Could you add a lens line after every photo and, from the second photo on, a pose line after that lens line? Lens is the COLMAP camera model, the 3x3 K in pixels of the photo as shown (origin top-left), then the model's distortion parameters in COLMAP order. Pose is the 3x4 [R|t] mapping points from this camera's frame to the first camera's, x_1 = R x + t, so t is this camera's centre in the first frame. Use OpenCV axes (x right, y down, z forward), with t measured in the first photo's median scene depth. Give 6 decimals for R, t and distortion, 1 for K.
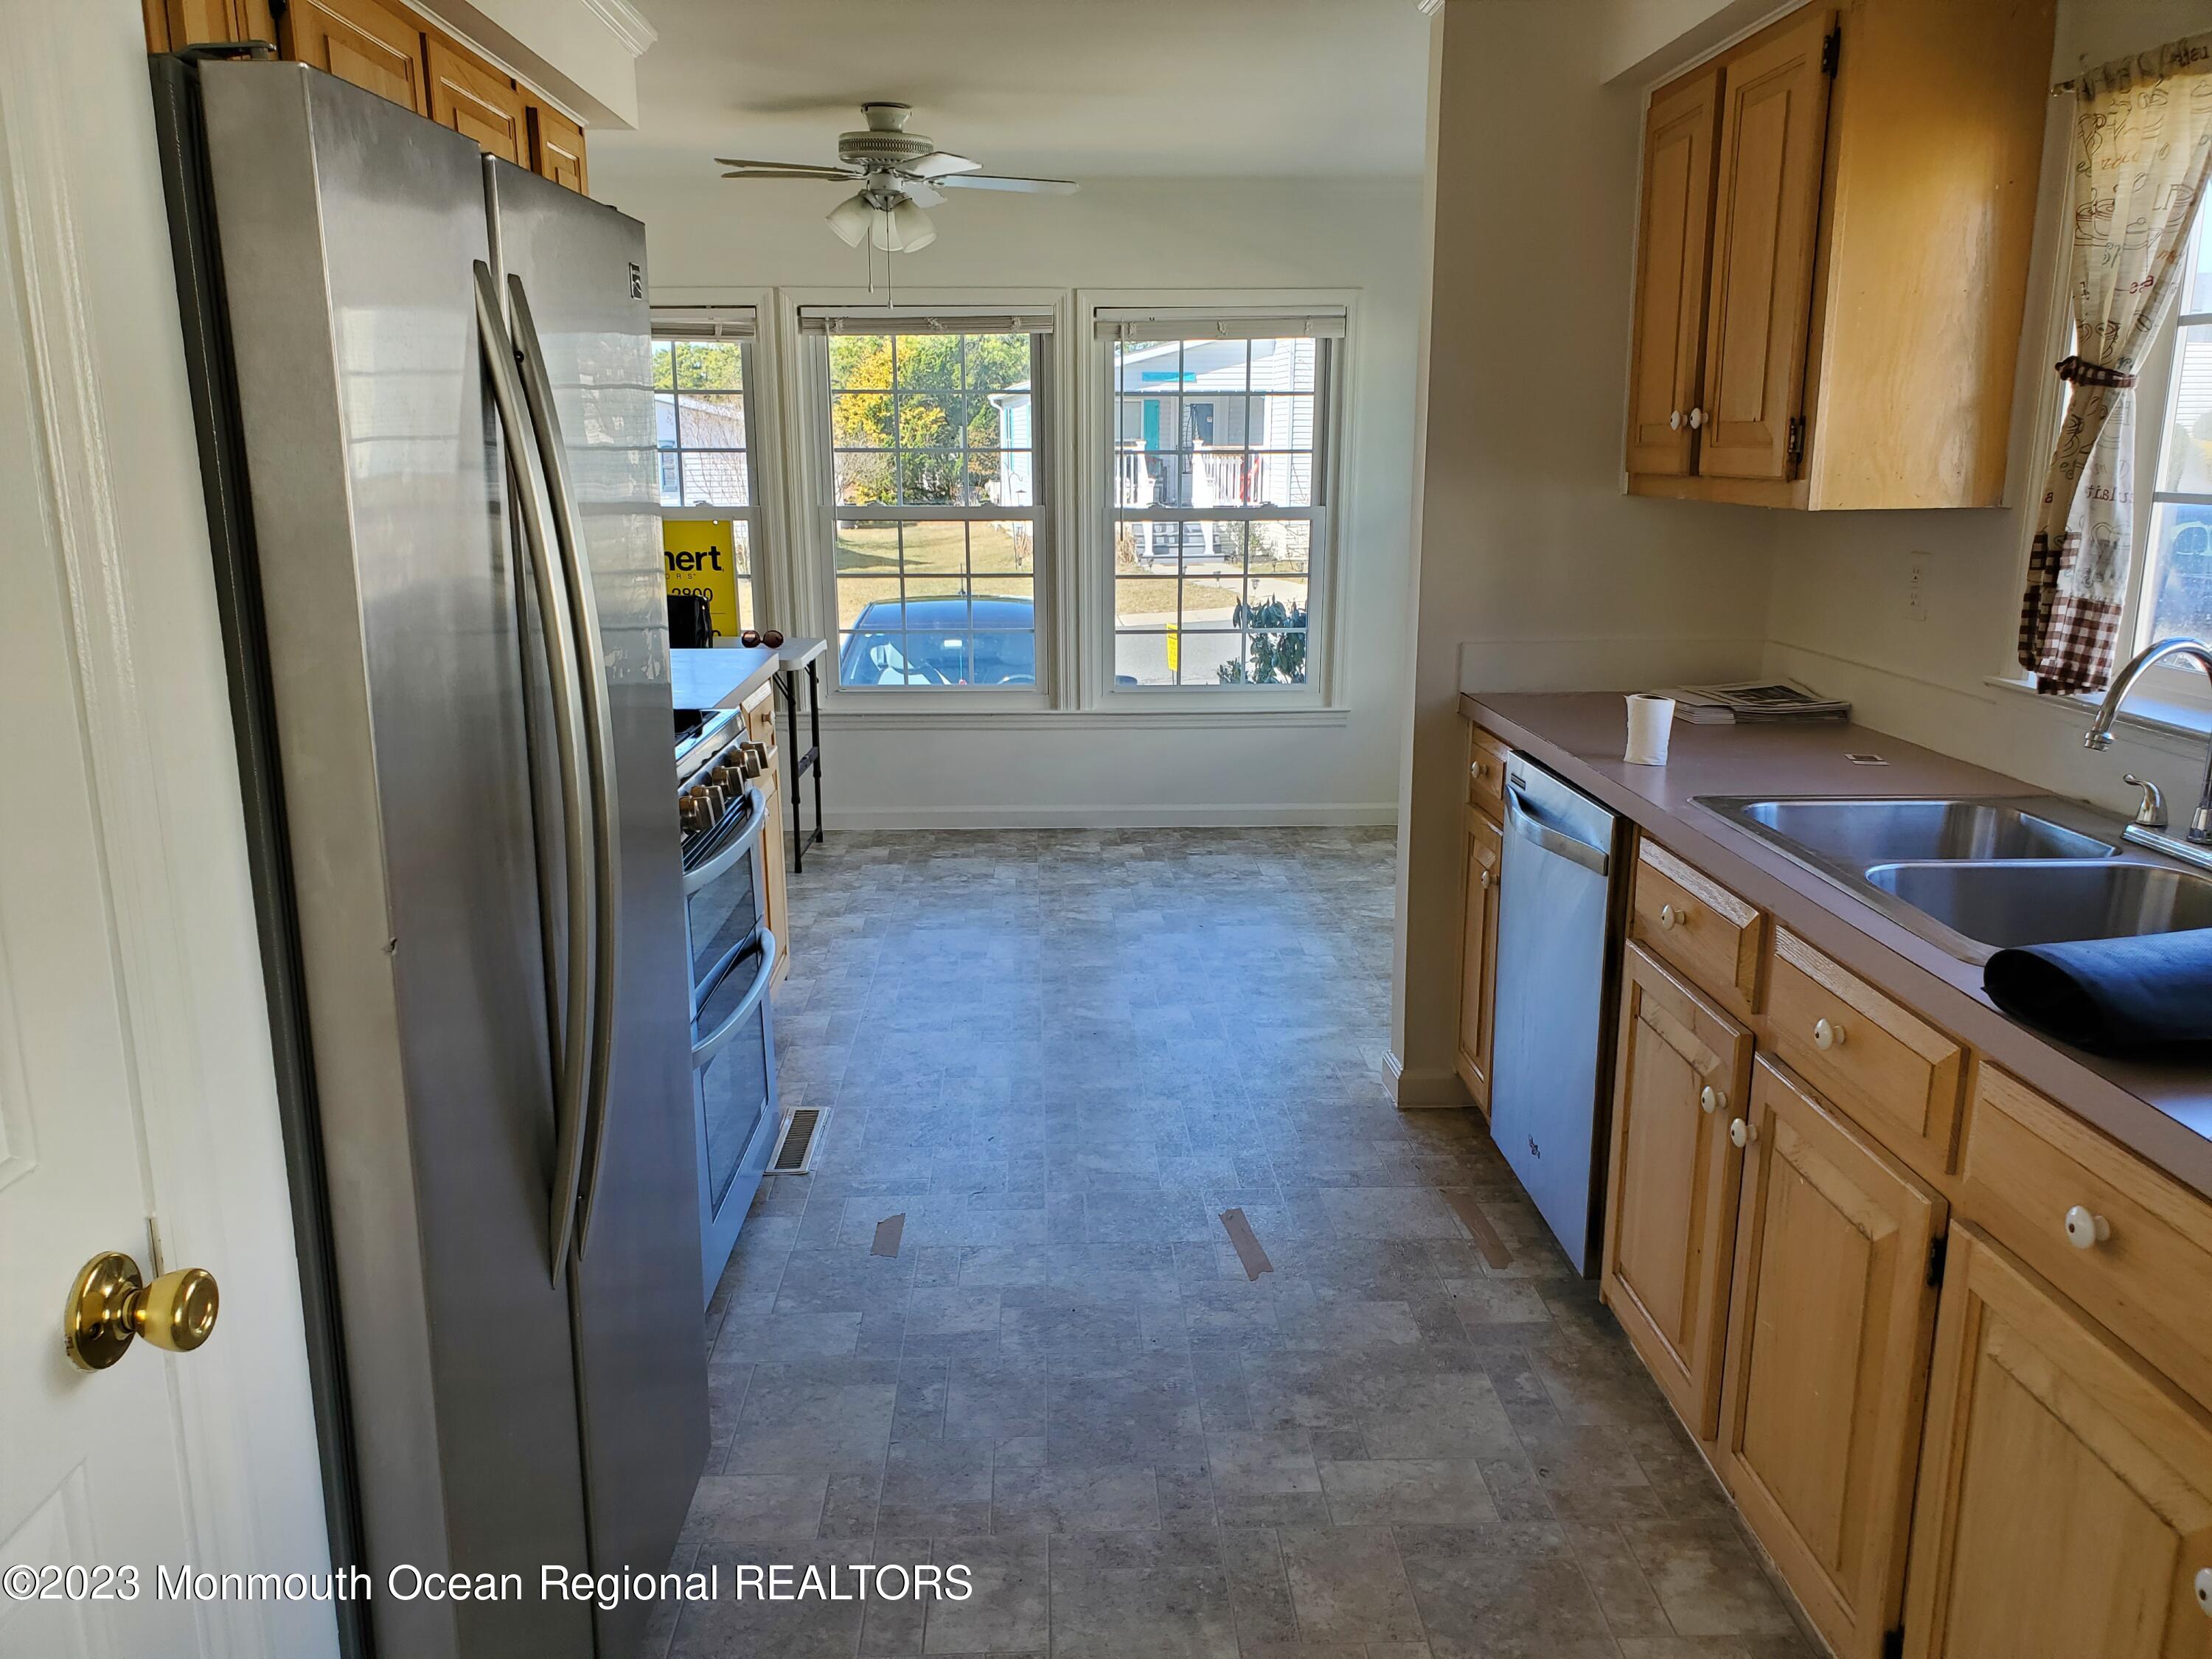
lens RADIAL K [[1673.0, 0, 1104.7], [0, 1673.0, 835.3], [0, 0, 1]] dist [0.011933, -0.007721]
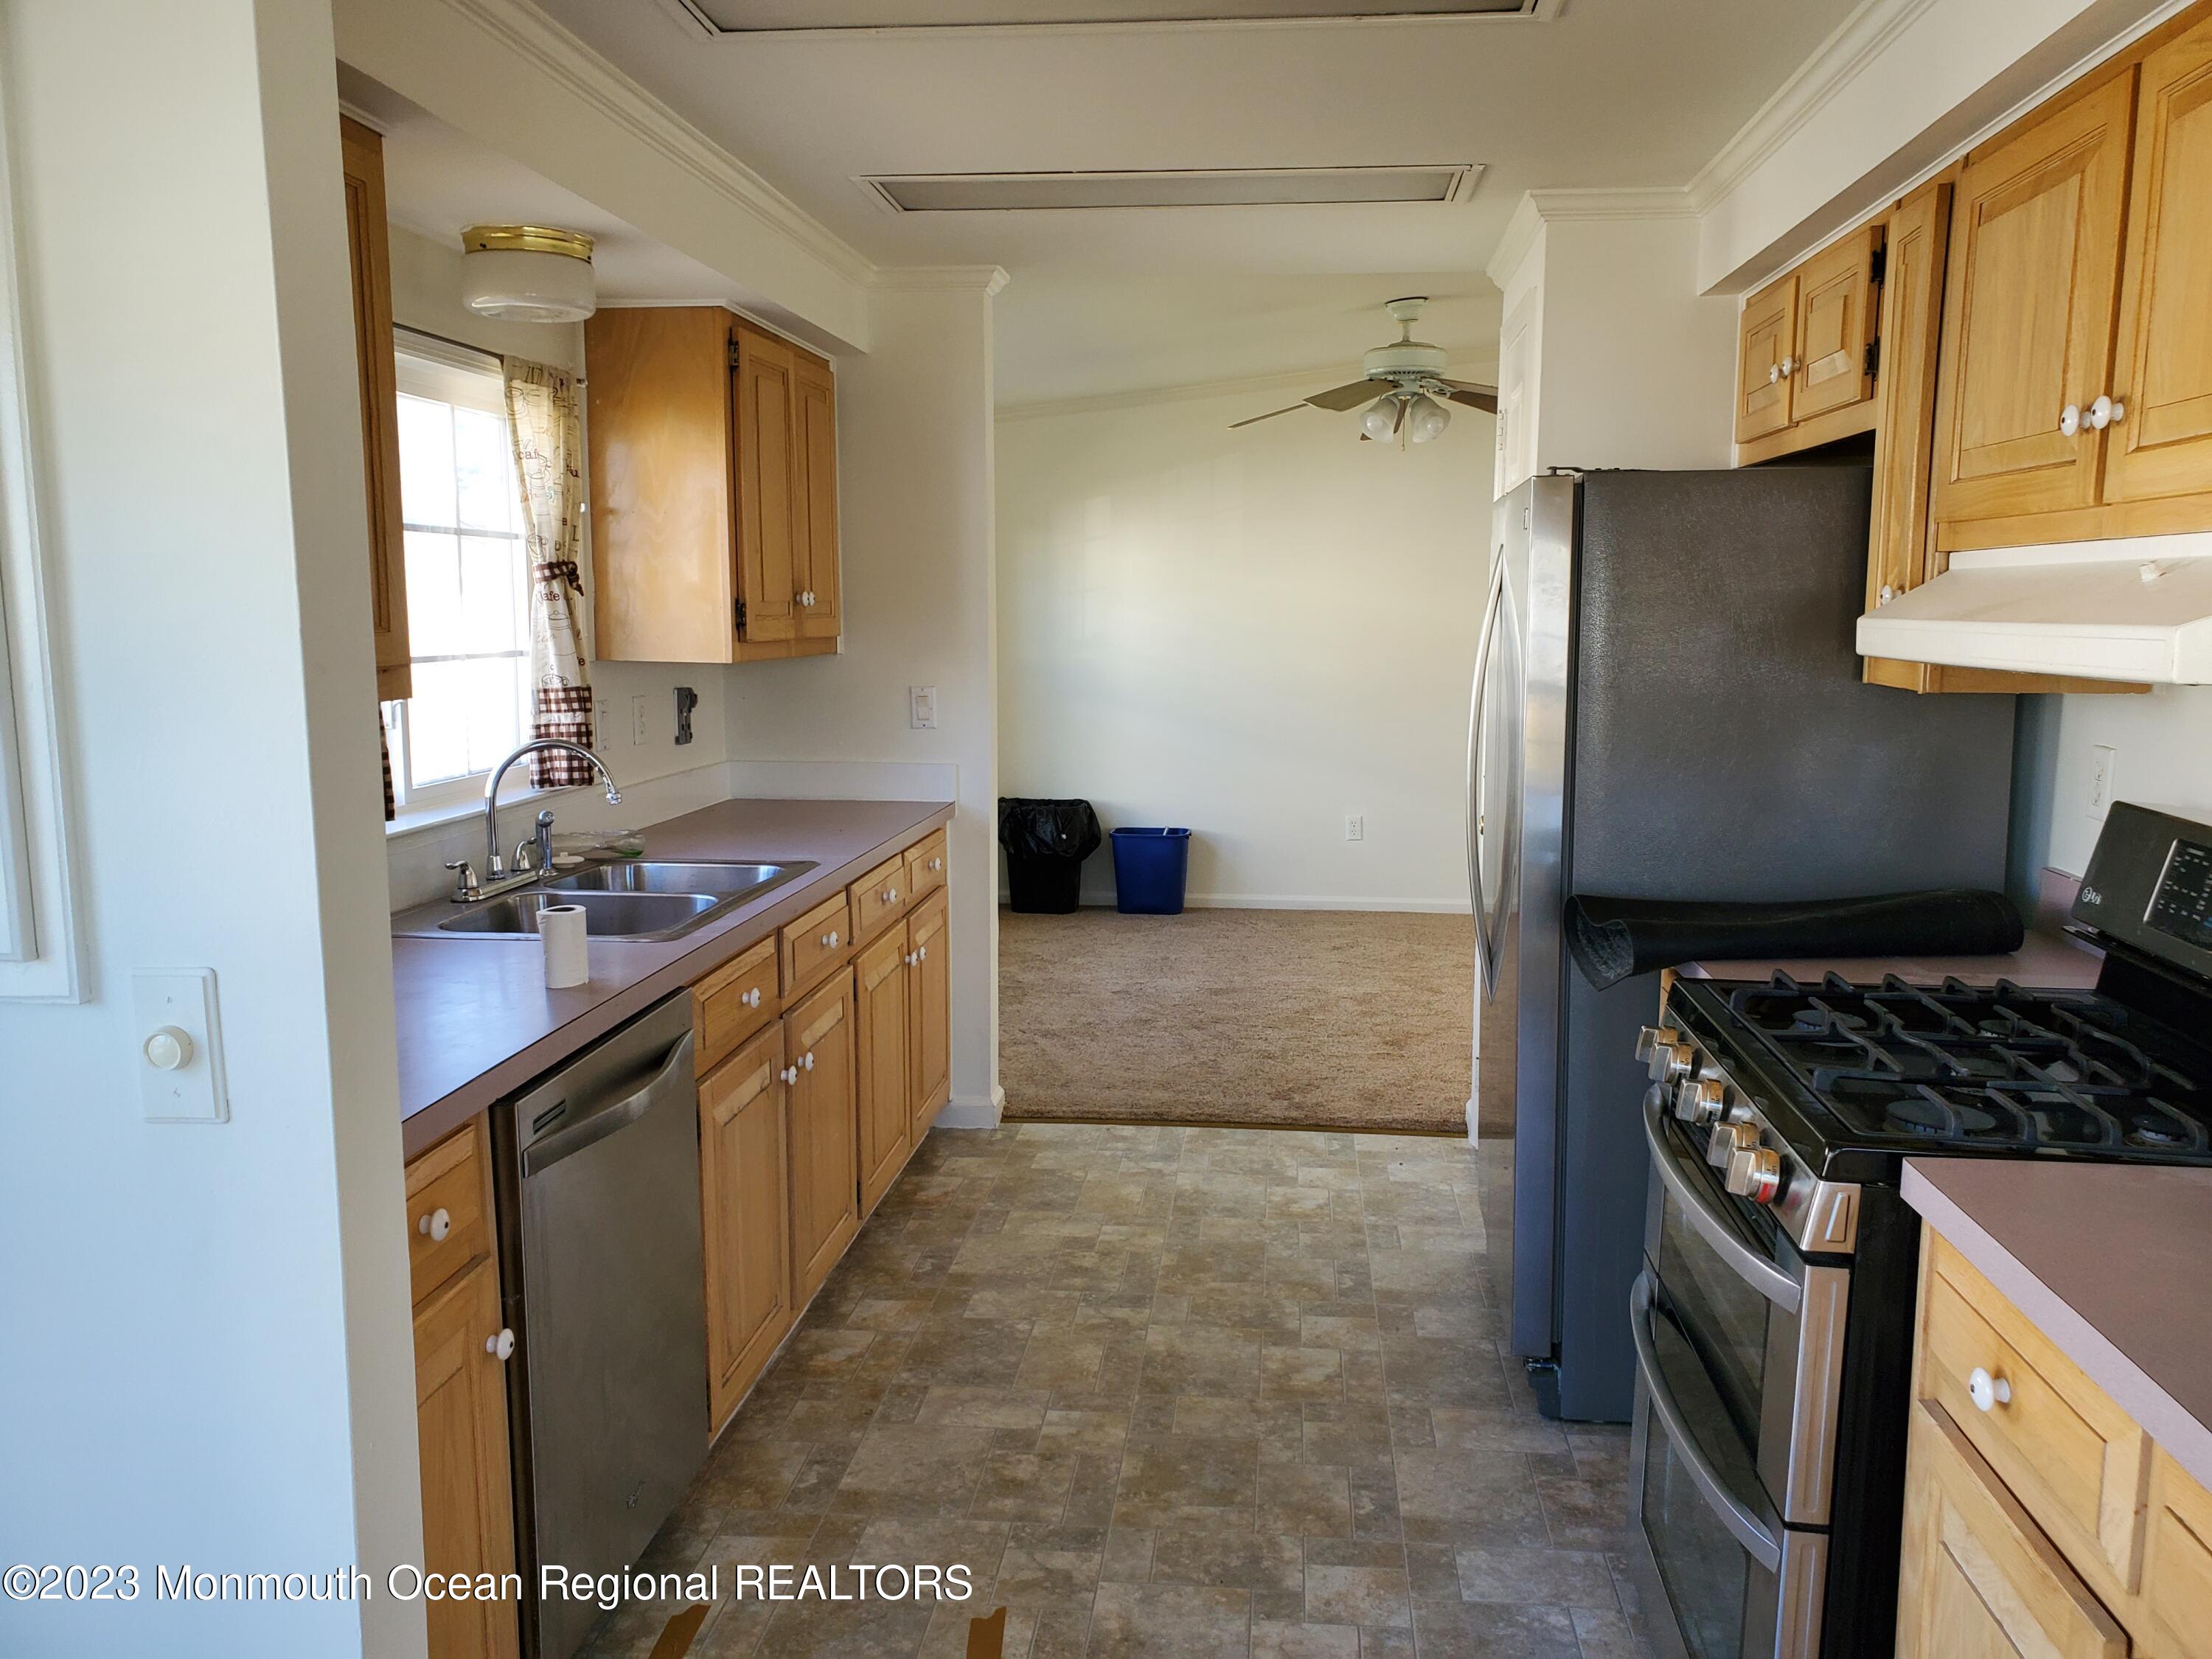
lens RADIAL K [[1673.0, 0, 1096.9], [0, 1673.0, 846.9], [0, 0, 1]] dist [0.011933, -0.007721]
pose [[-0.988736, -0.038081, 0.144746, -0.074972], [0.015212, 0.936516, 0.350296, -0.444220], [-0.148897, 0.348552, -0.925387, 1.907810]]
